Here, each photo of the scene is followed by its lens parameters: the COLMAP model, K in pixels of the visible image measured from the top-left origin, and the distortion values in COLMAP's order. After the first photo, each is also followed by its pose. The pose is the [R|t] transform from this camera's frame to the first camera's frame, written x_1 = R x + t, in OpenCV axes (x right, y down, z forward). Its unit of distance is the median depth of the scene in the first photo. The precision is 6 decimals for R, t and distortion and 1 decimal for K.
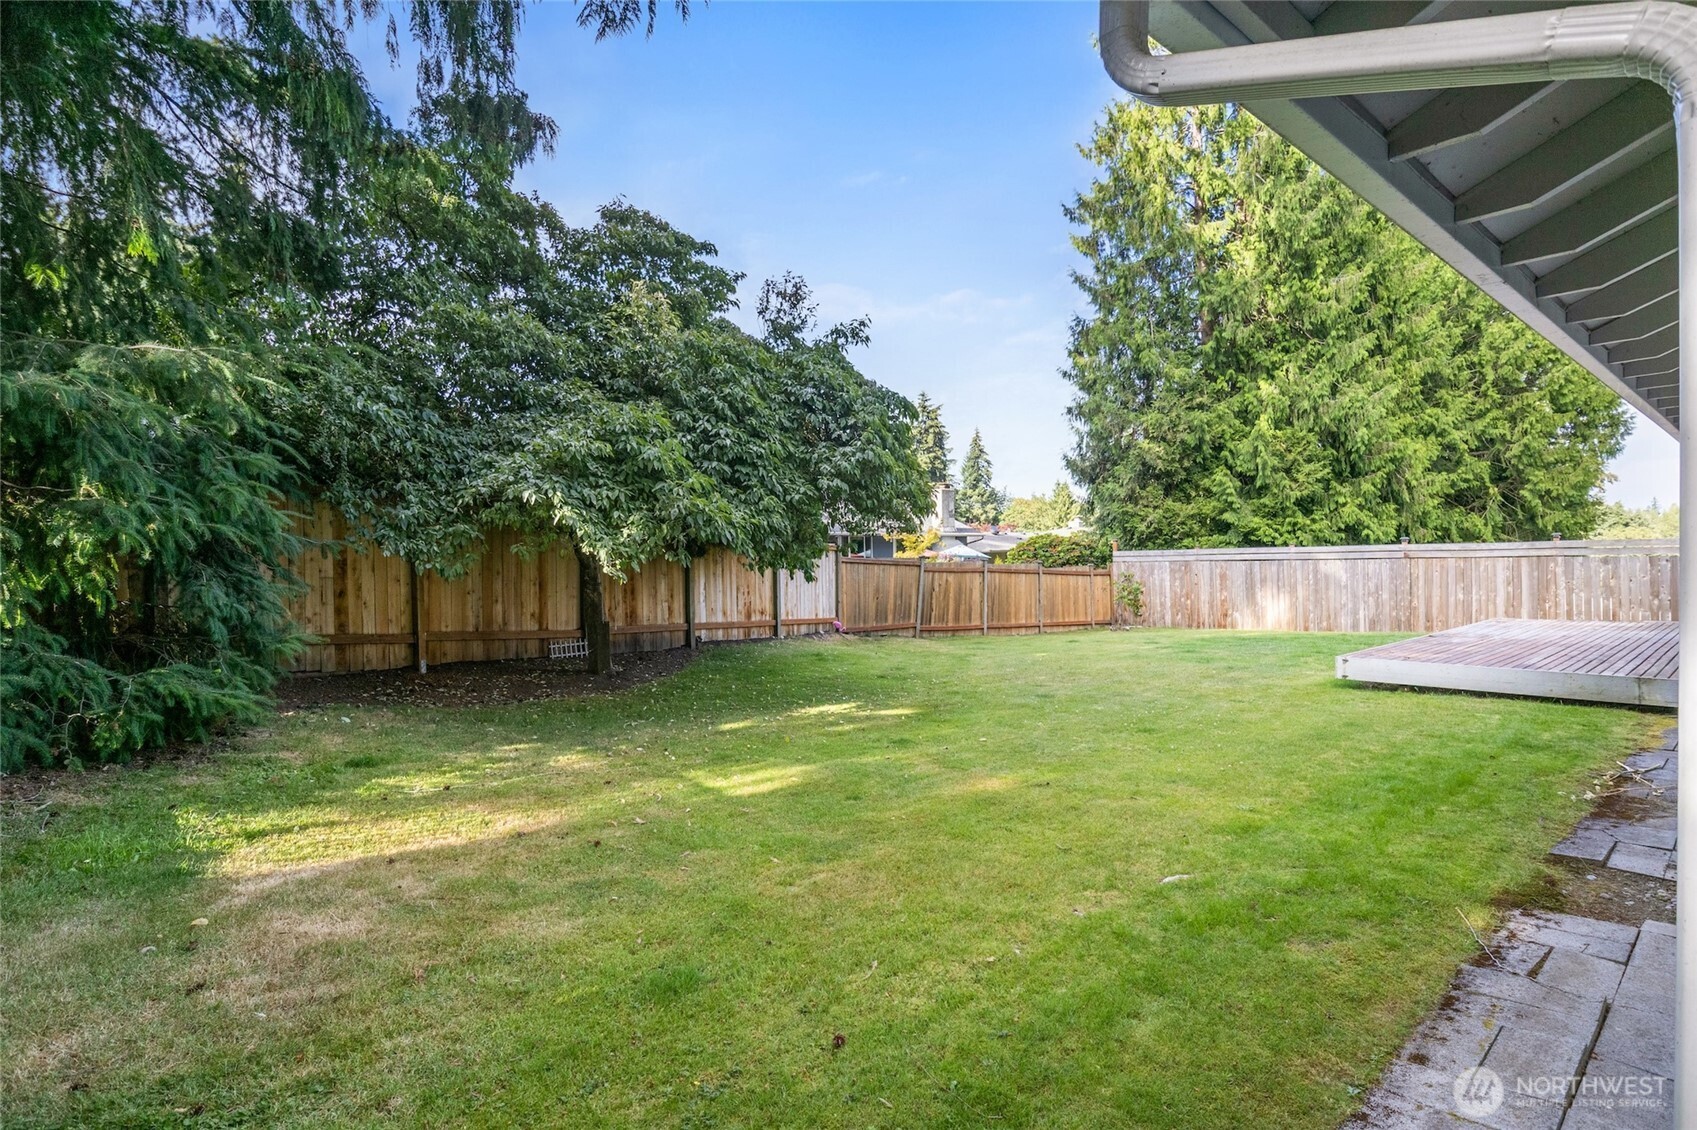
lens RADIAL K [[871.8, 0, 846.3], [0, 871.8, 554.7], [0, 0, 1]] dist [-0.001237, -0.000137]
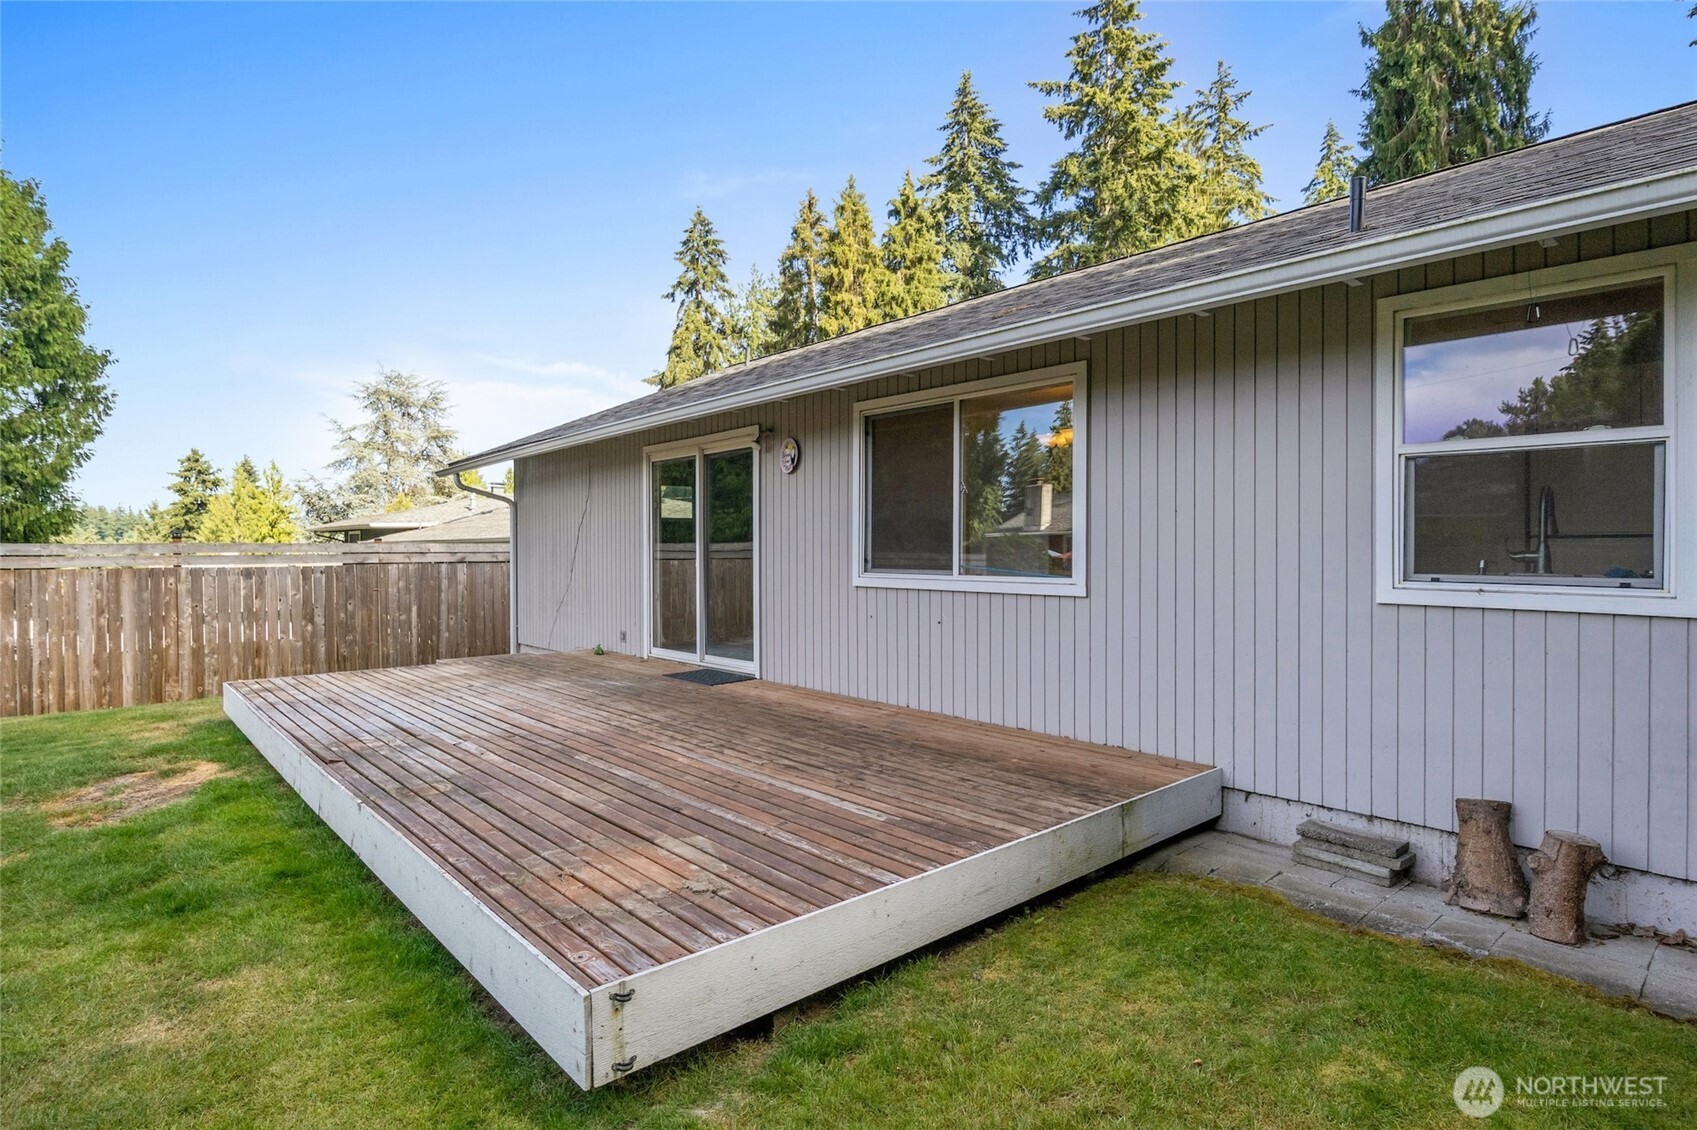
lens RADIAL K [[850.2, 0, 848.5], [0, 850.2, 565.0], [0, 0, 1]] dist [0.000219, 0.000015]
pose [[-0.001503, 0.006963, 0.999975, 0.183954], [-0.003486, 0.999970, -0.006968, 0.003311], [-0.999993, -0.003496, -0.001478, 0.505210]]
